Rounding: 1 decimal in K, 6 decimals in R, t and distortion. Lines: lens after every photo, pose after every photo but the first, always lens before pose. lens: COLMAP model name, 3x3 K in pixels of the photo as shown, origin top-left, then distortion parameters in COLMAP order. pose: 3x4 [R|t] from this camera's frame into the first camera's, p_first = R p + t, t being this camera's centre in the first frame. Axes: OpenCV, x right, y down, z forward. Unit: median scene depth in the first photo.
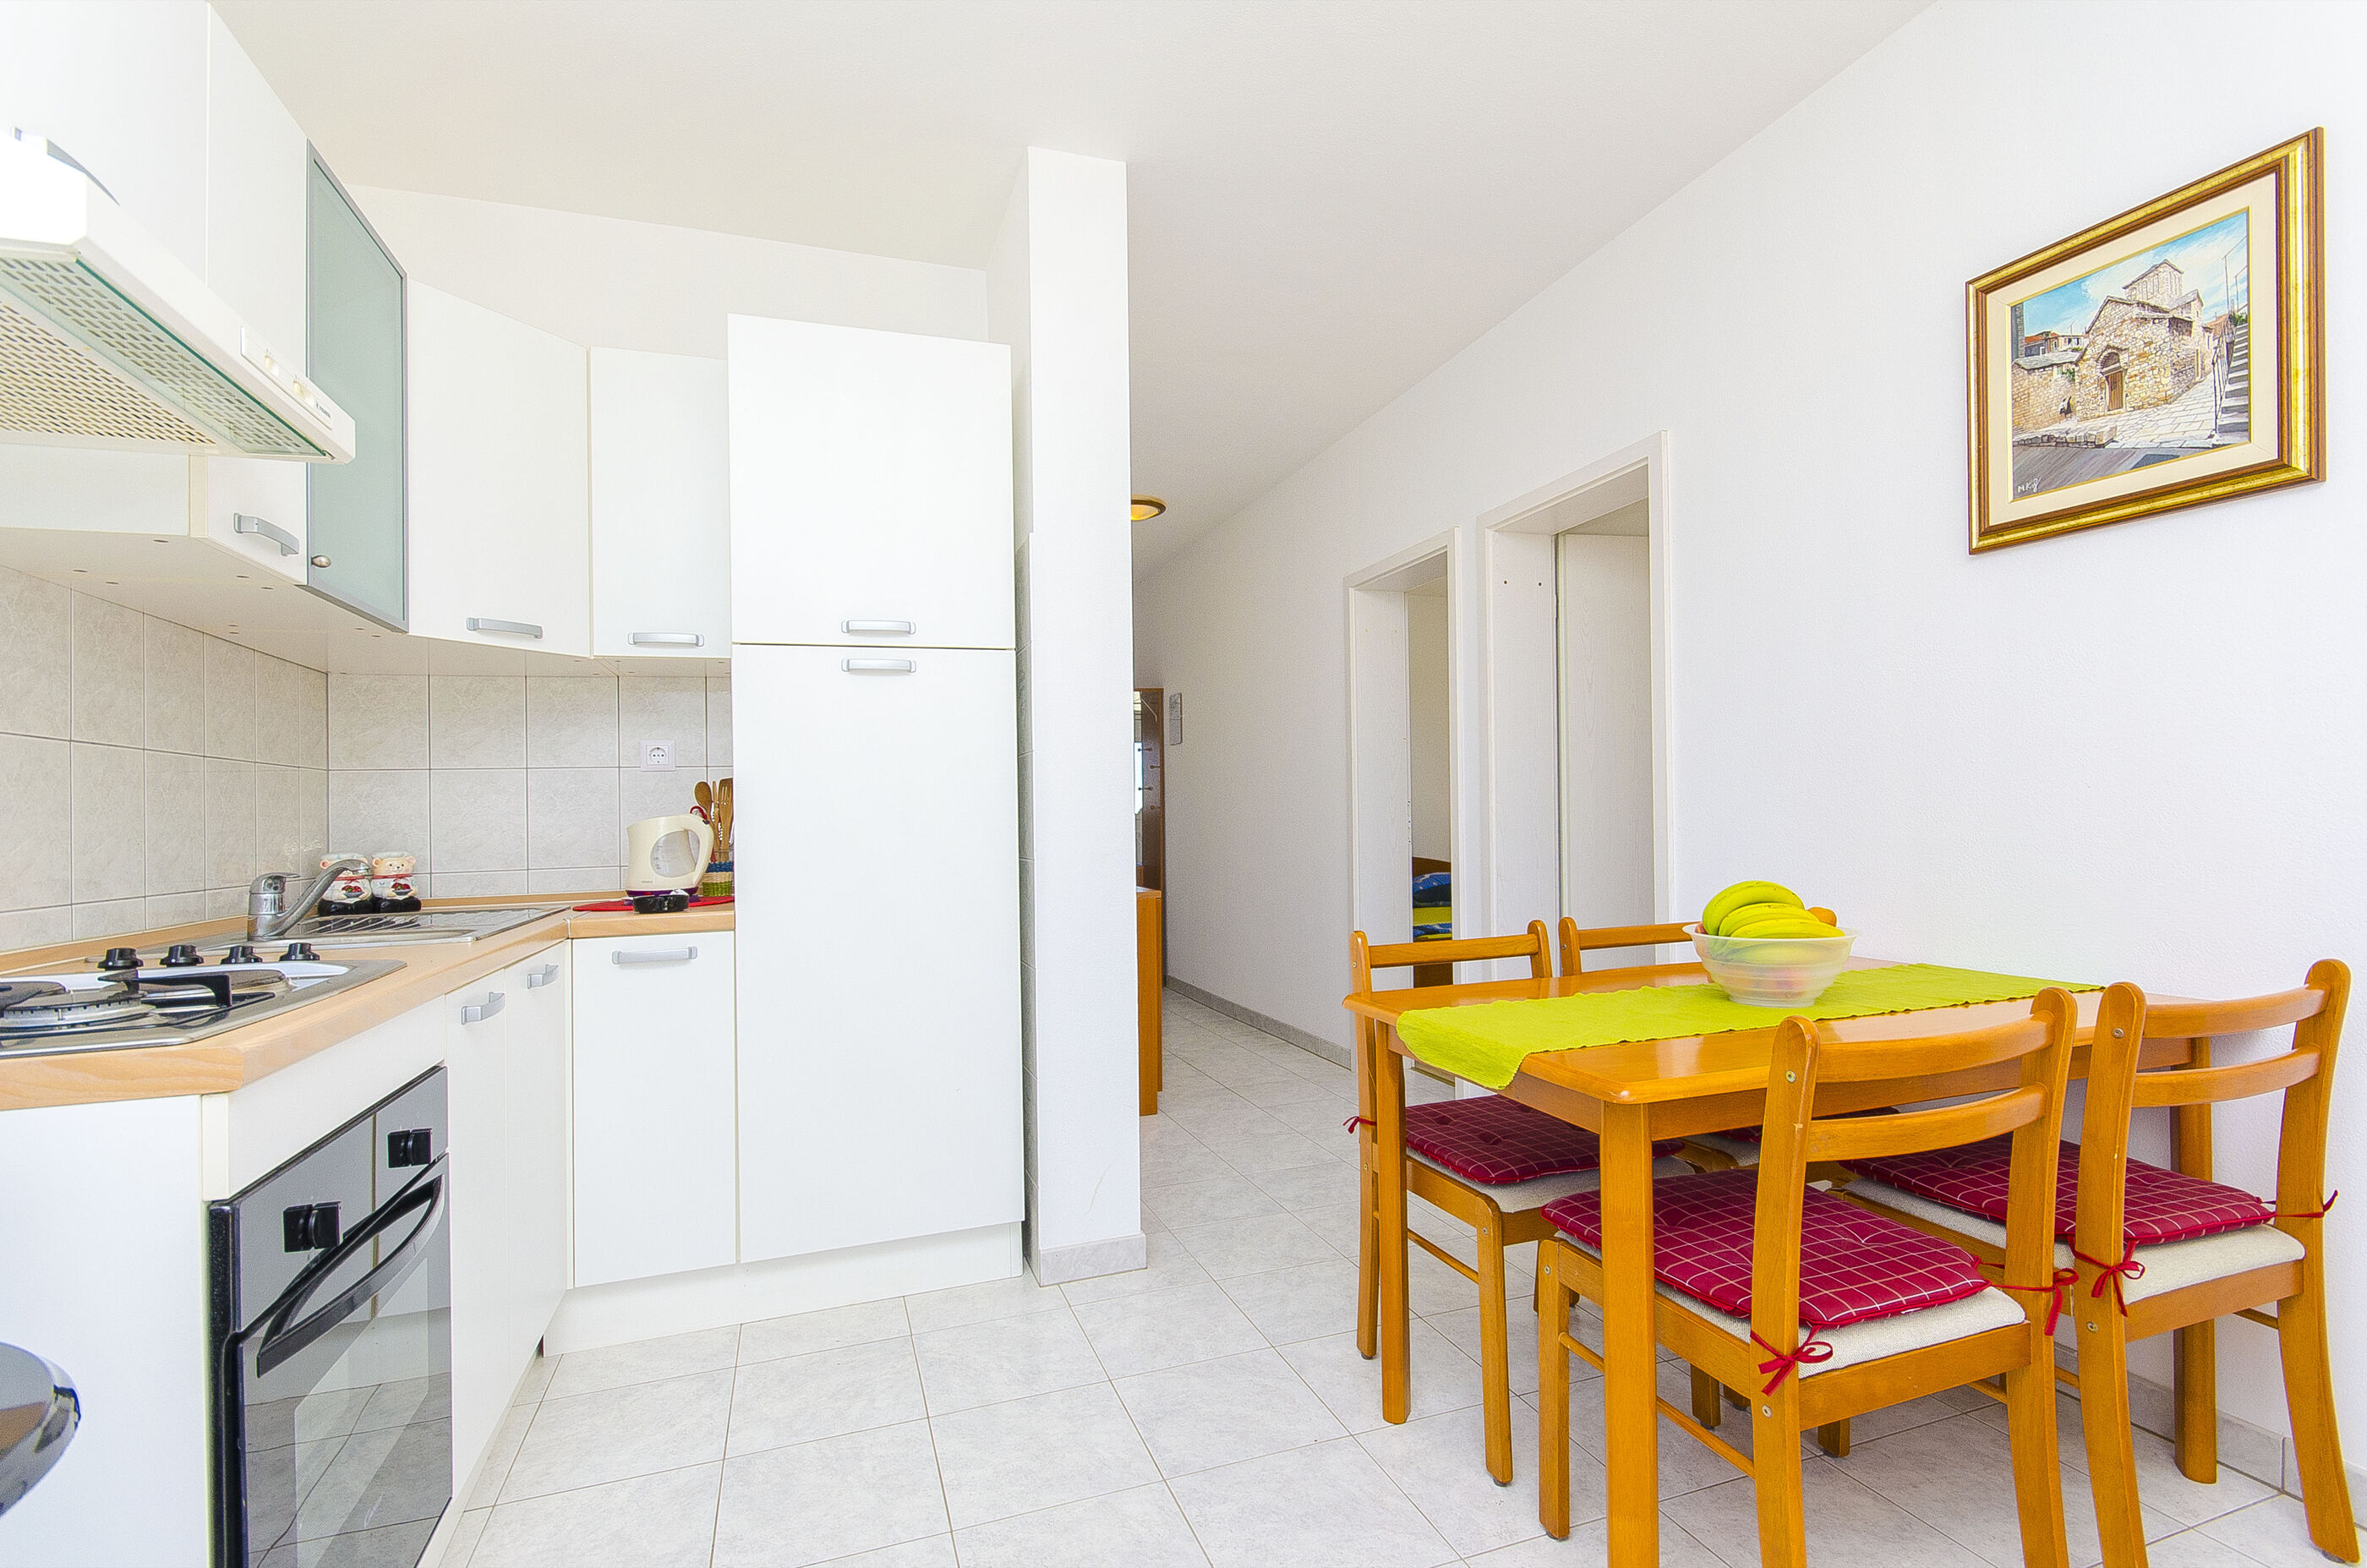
lens RADIAL K [[1099.7, 0, 1189.4], [0, 1099.7, 798.2], [0, 0, 1]] dist [0.006422, -0.000181]
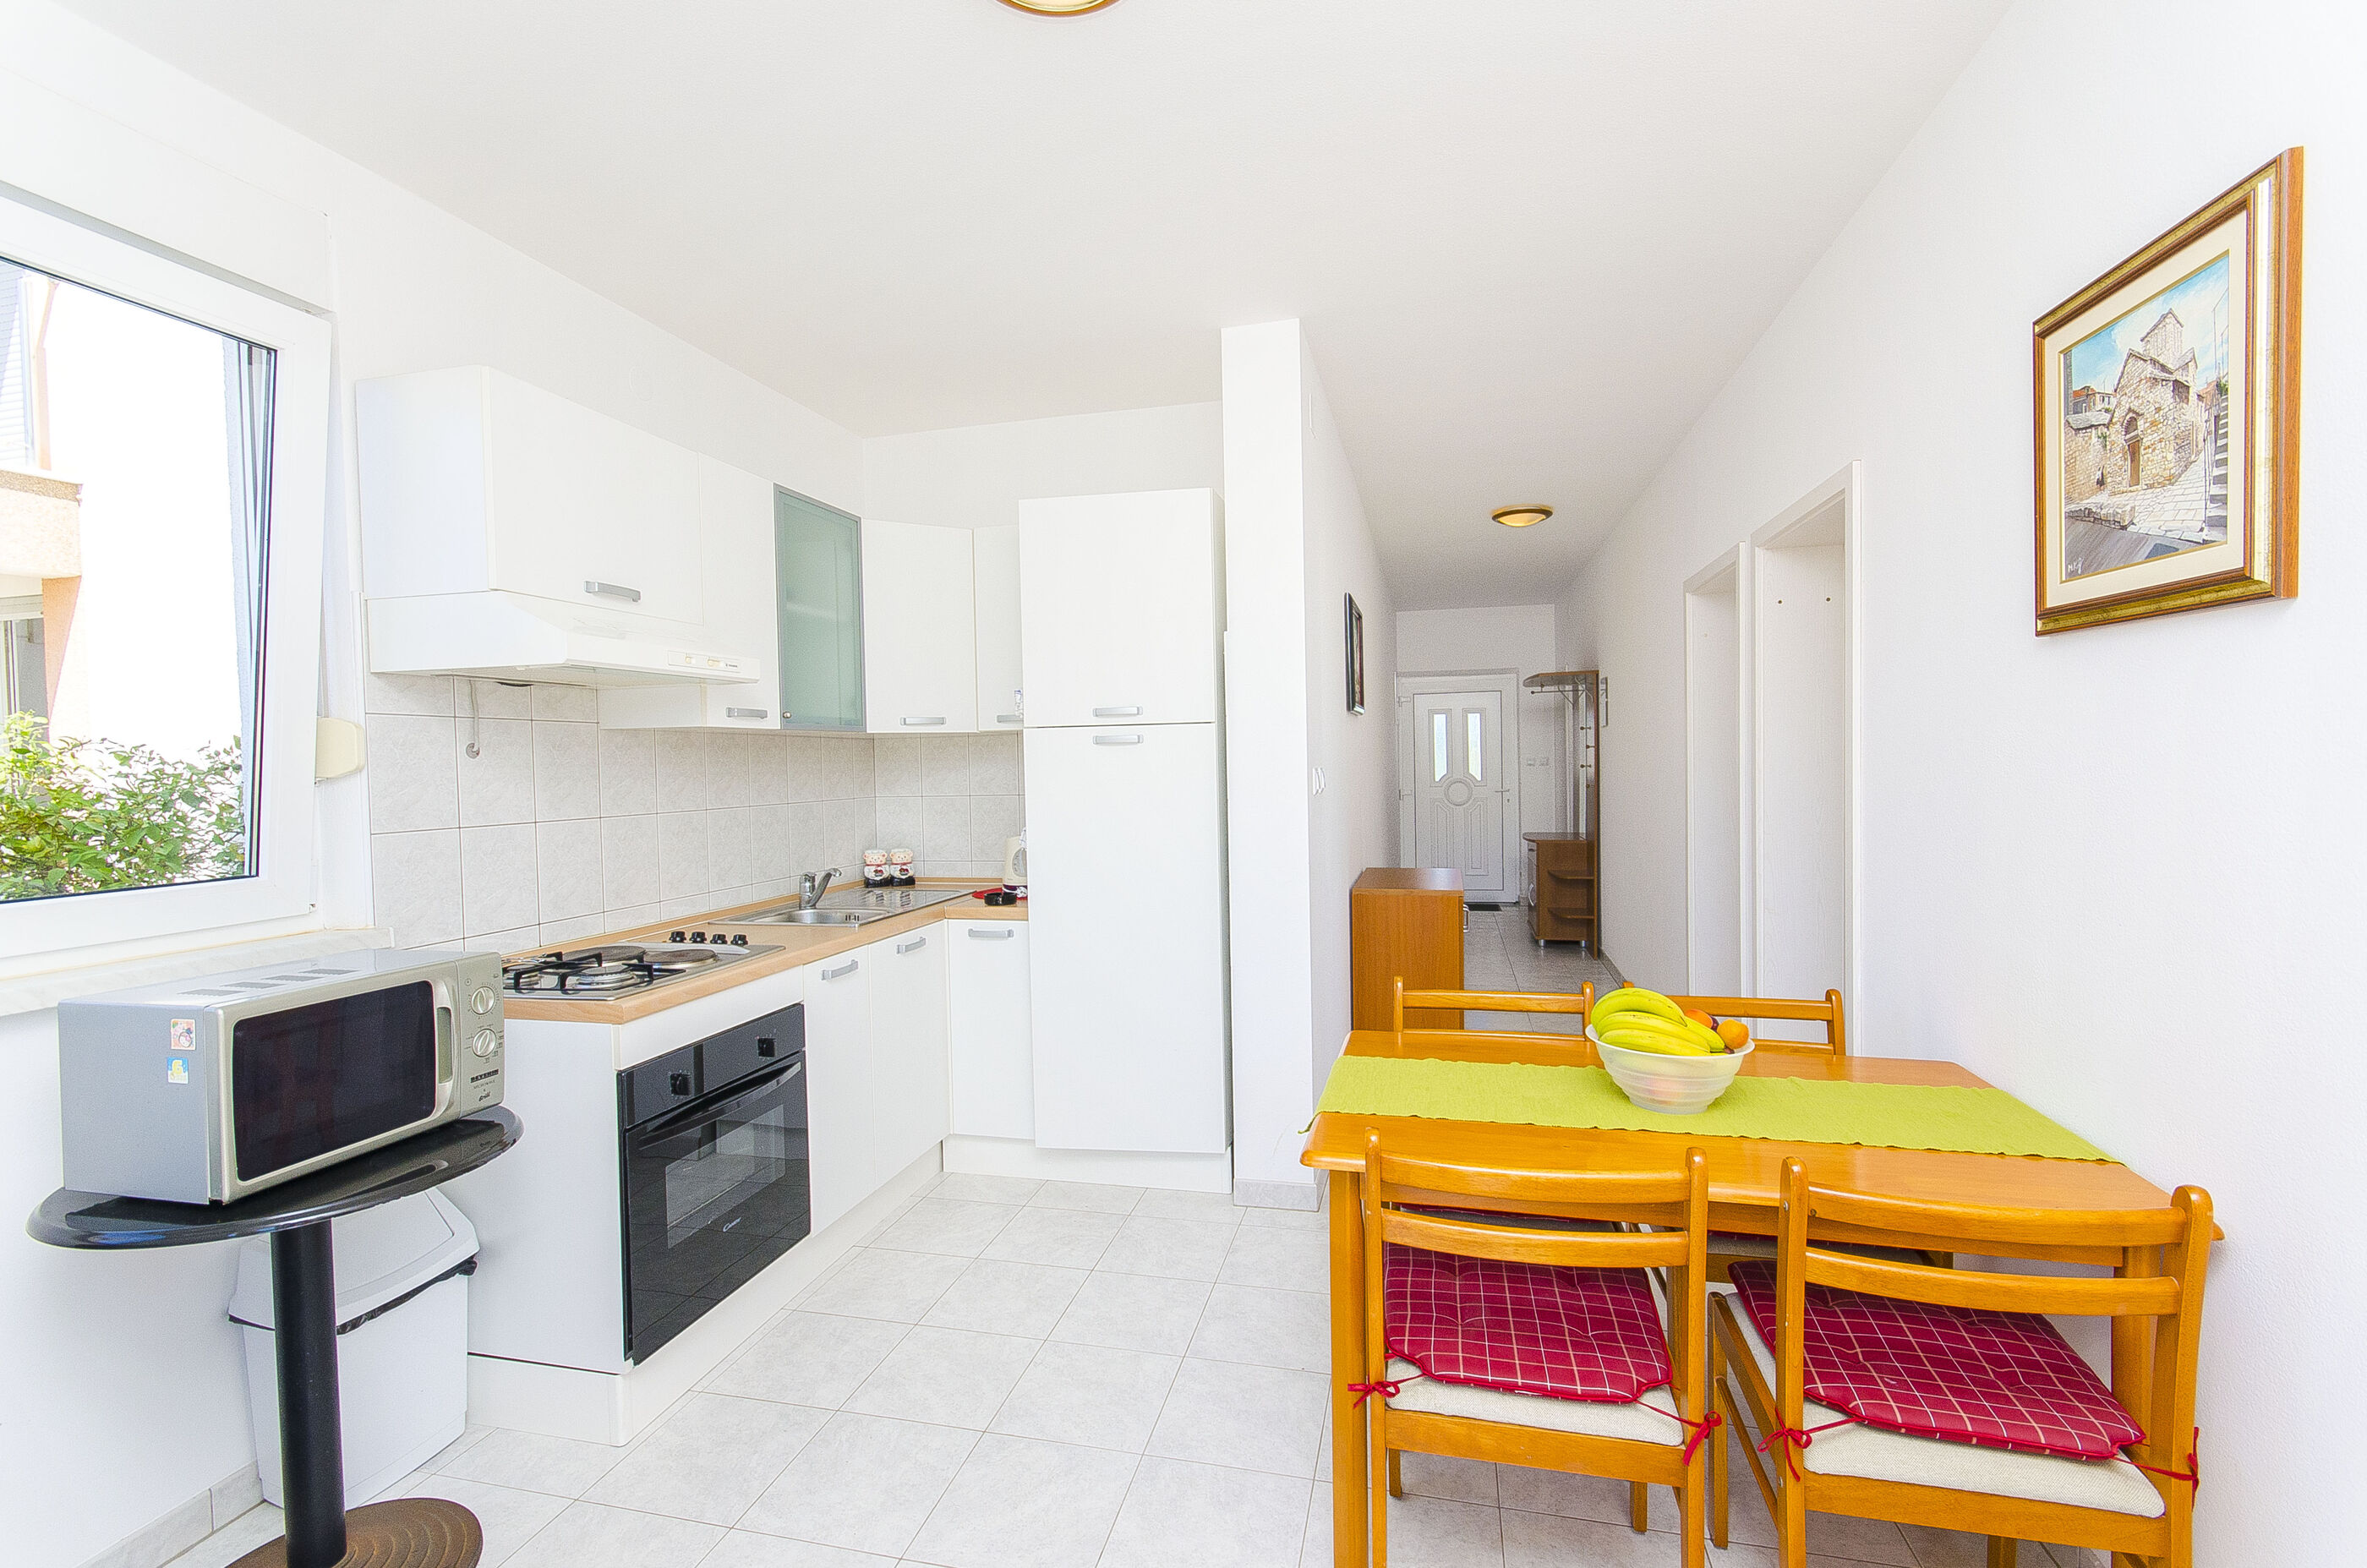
lens RADIAL K [[1036.5, 0, 1183.1], [0, 1036.5, 784.9], [0, 0, 1]] dist [0.001508, 0.000052]
pose [[0.833743, 0.020447, -0.551774, 0.666230], [0.010180, 0.998575, 0.052386, -0.171692], [0.552059, -0.049293, 0.832347, -0.061681]]
